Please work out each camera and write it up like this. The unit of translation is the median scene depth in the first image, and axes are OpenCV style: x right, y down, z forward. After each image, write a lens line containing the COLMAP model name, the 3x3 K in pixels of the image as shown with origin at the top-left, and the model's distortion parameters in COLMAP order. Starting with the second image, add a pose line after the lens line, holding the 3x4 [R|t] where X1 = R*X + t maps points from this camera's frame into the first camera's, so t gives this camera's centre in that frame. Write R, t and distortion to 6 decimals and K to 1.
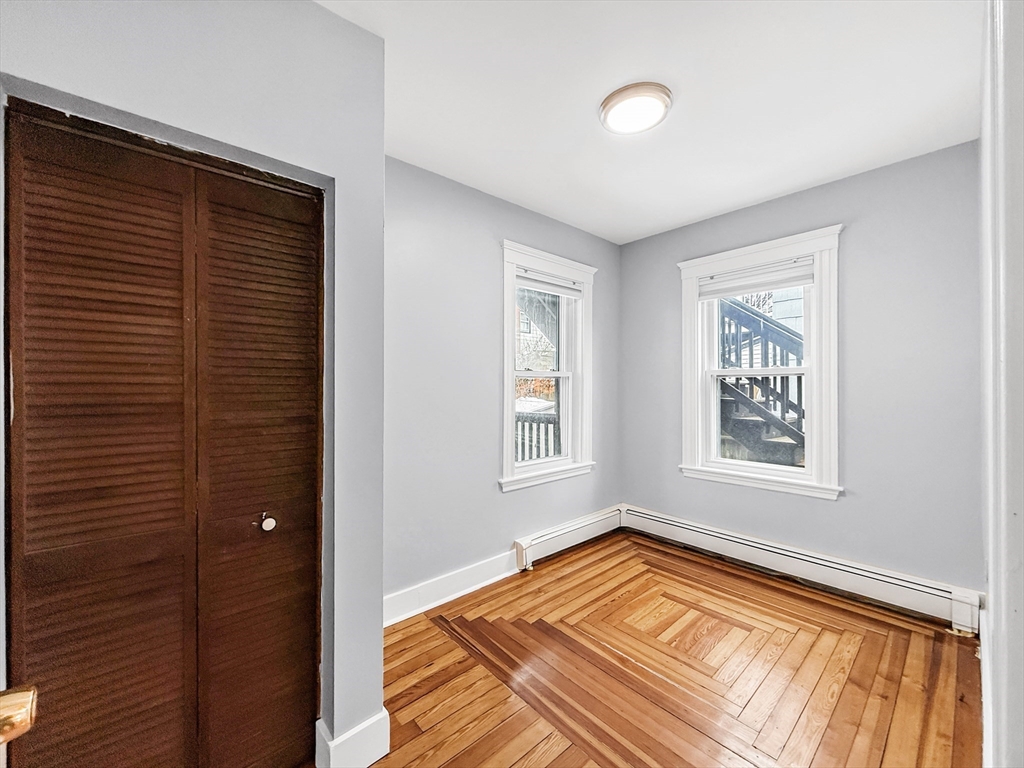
lens RADIAL K [[409.3, 0, 512.0], [0, 409.3, 384.0], [0, 0, 1]] dist [-0.000489, -0.000096]
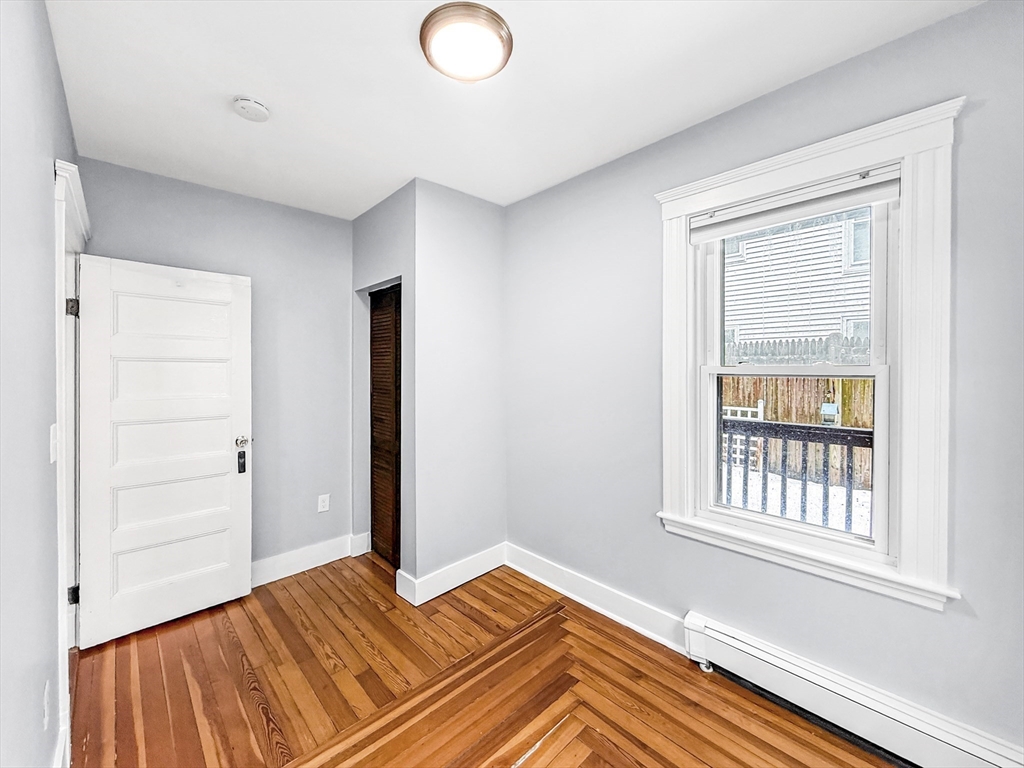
lens RADIAL K [[407.2, 0, 514.4], [0, 407.2, 372.7], [0, 0, 1]] dist [0.000685, 0.000091]
pose [[0.046288, 0.010381, -0.998874, 0.854075], [0.003723, 0.999937, 0.010565, -0.041376], [0.998921, -0.004208, 0.046247, 0.833057]]
